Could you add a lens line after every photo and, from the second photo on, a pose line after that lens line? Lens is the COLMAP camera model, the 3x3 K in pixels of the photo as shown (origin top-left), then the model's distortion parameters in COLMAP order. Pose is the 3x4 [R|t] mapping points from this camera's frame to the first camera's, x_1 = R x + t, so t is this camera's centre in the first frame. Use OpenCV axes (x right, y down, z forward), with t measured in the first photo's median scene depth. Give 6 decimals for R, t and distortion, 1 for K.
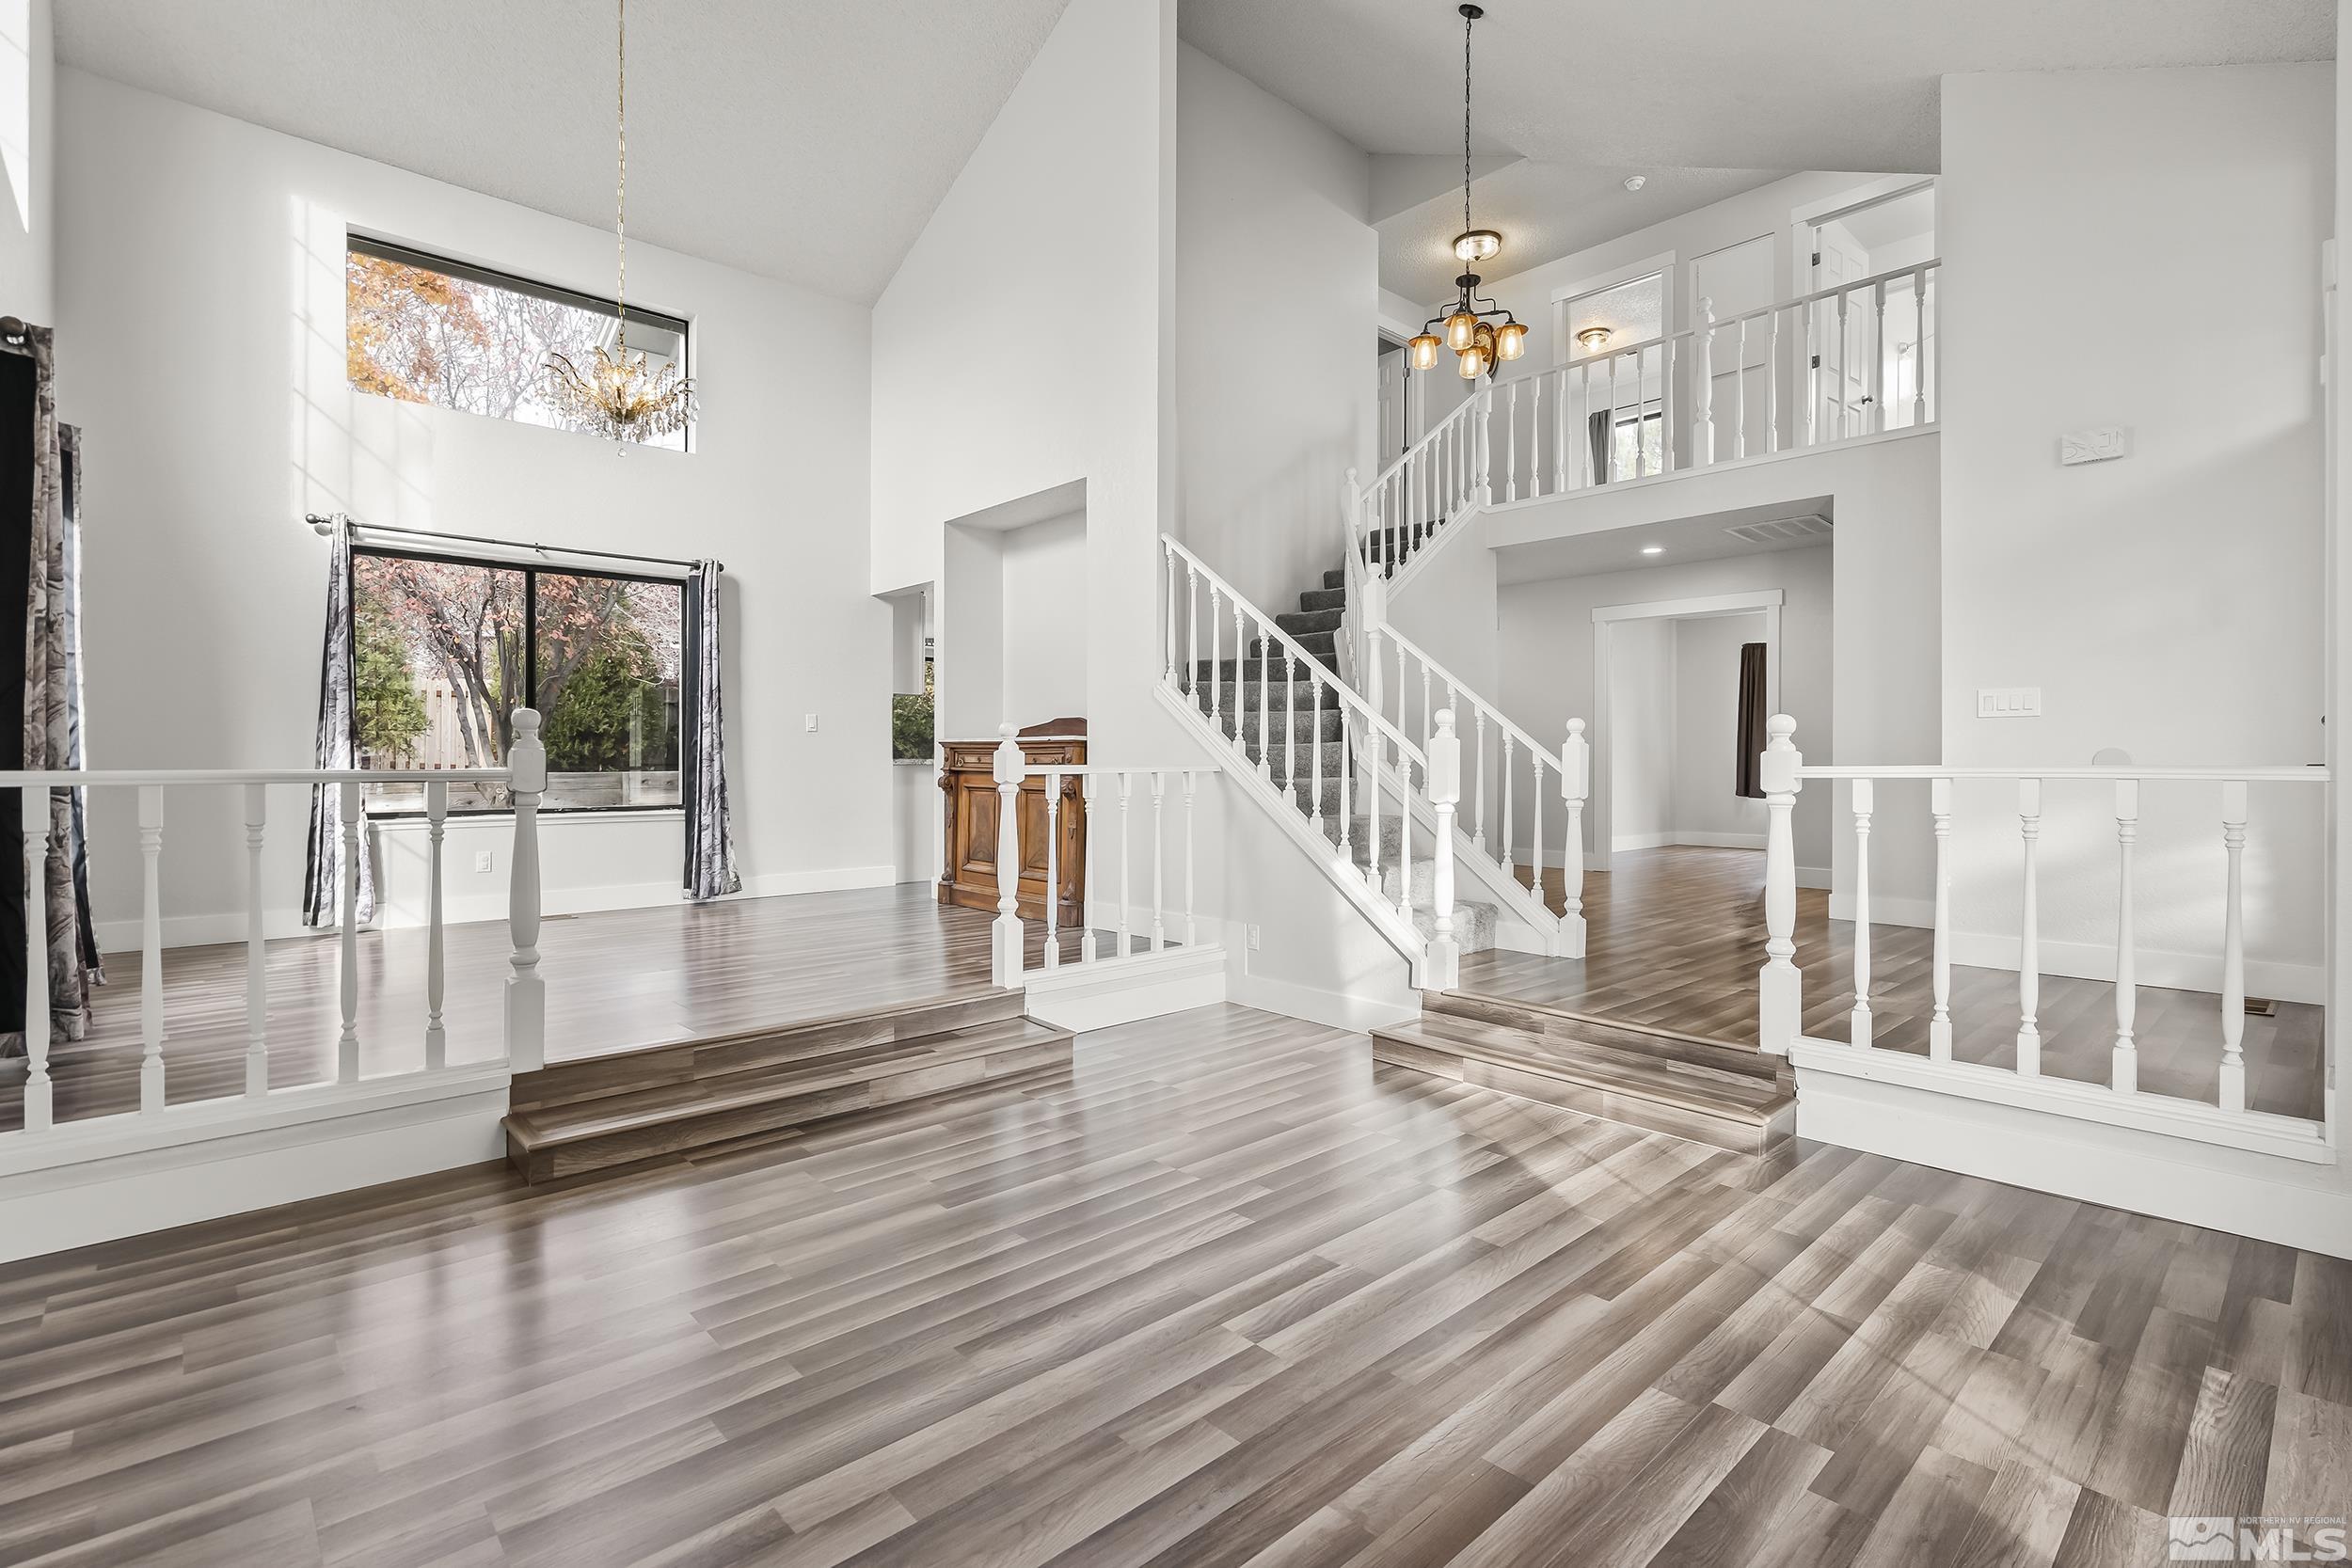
lens RADIAL K [[1117.4, 0, 1129.5], [0, 1117.4, 750.2], [0, 0, 1]] dist [-0.000017, -0.001627]
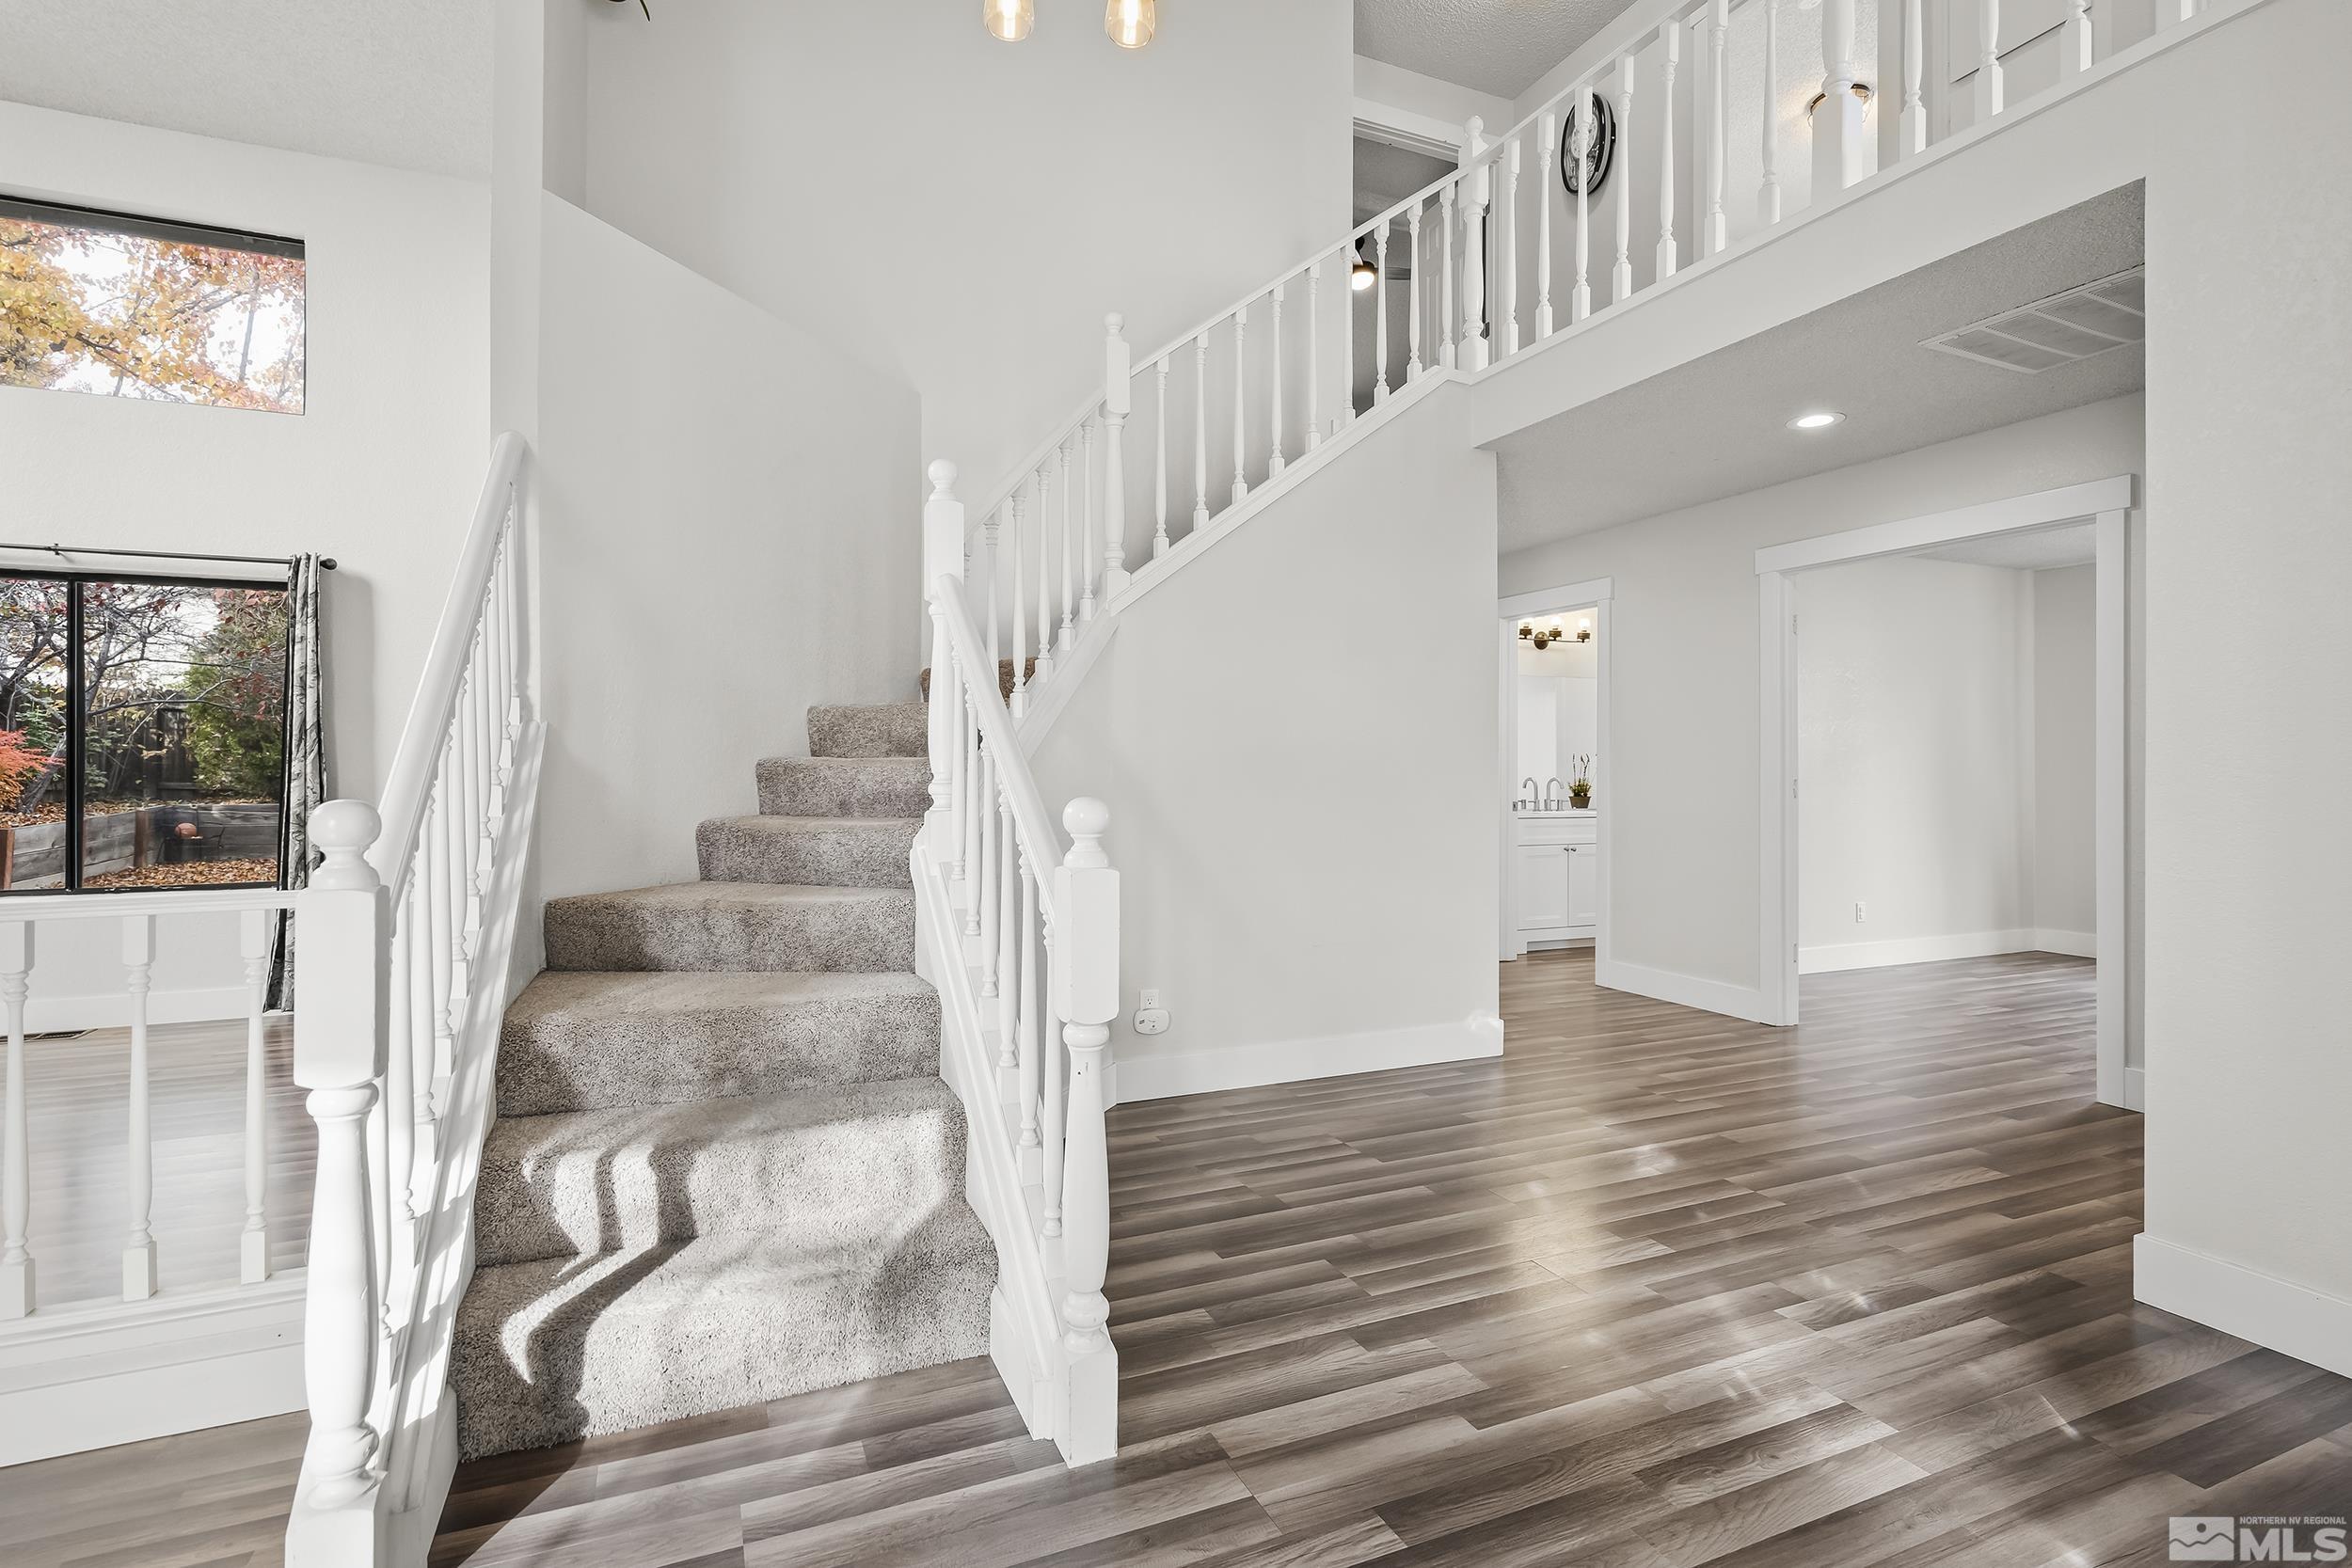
lens RADIAL K [[1091.2, 0, 1160.6], [0, 1091.2, 756.0], [0, 0, 1]] dist [-0.003001, 0.001164]
pose [[0.945048, -0.005351, -0.326889, 0.815882], [0.005703, 0.999984, 0.000118, -0.066905], [0.326883, -0.001976, 0.945063, 1.021424]]
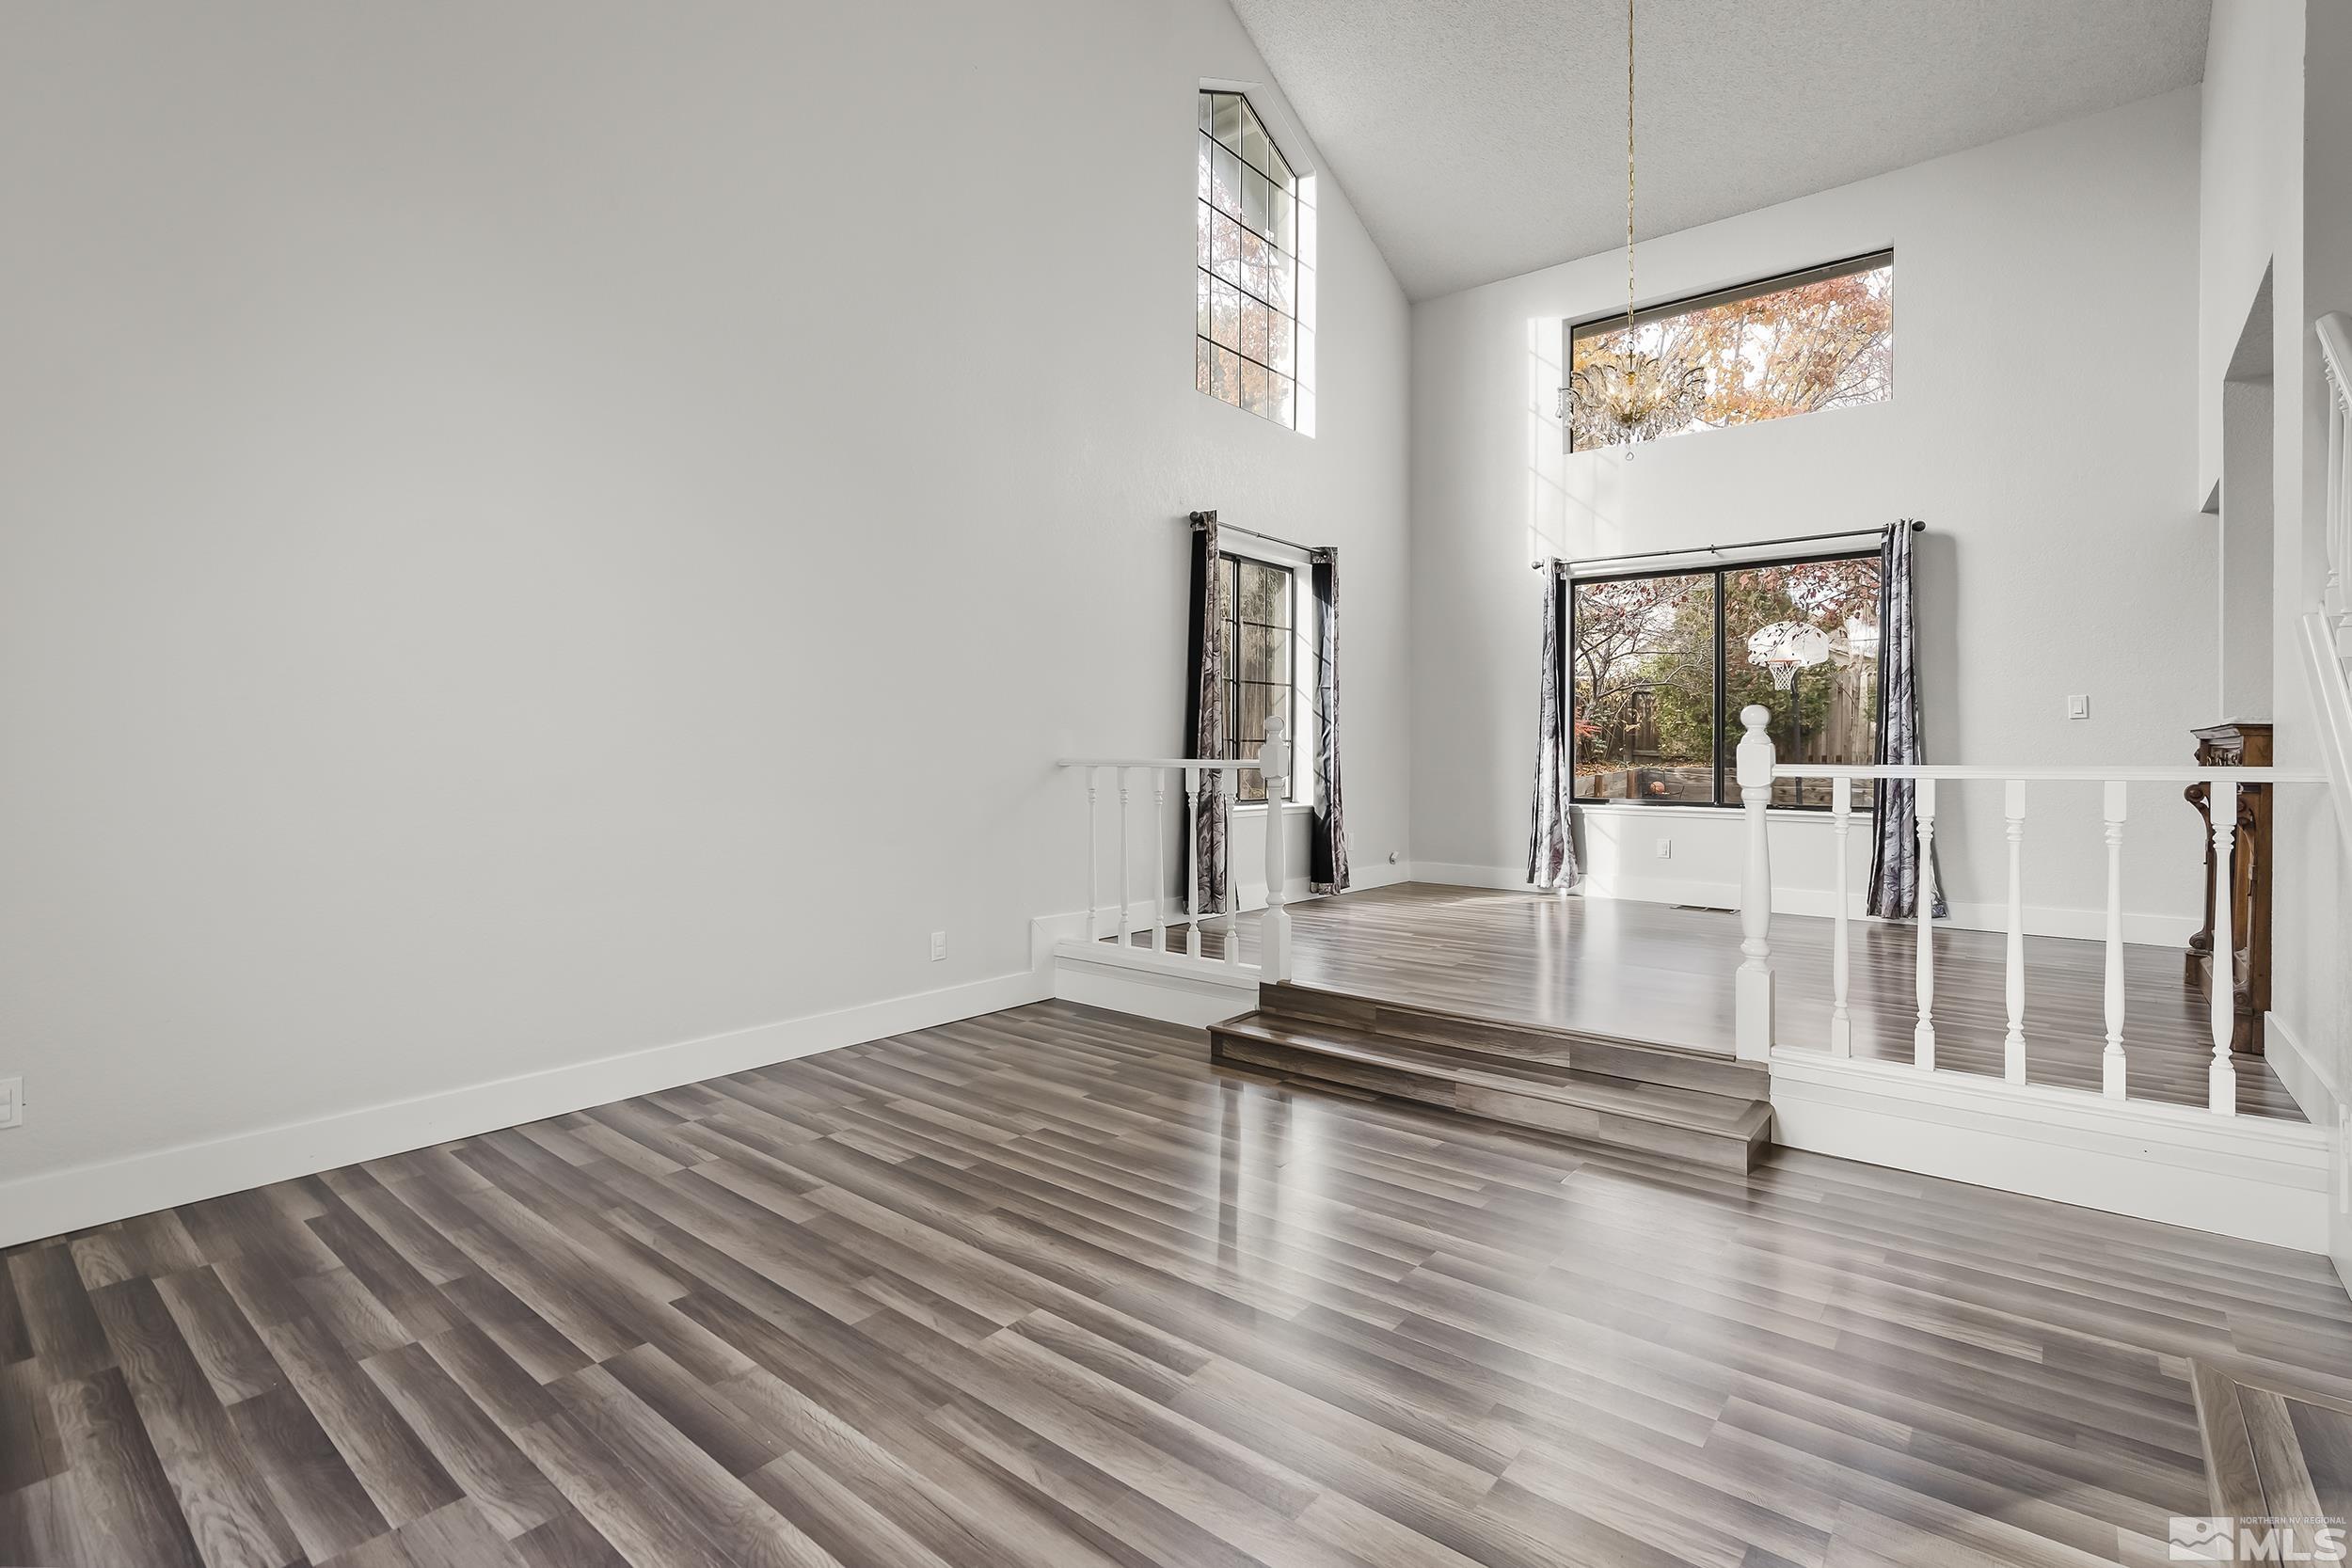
lens RADIAL K [[1091.2, 0, 1160.6], [0, 1091.2, 756.0], [0, 0, 1]] dist [-0.003001, 0.001164]
pose [[0.145724, 0.004546, -0.989315, 0.739531], [0.004326, 0.999977, 0.005232, 0.003117], [0.989316, -0.005042, 0.145701, 0.660686]]
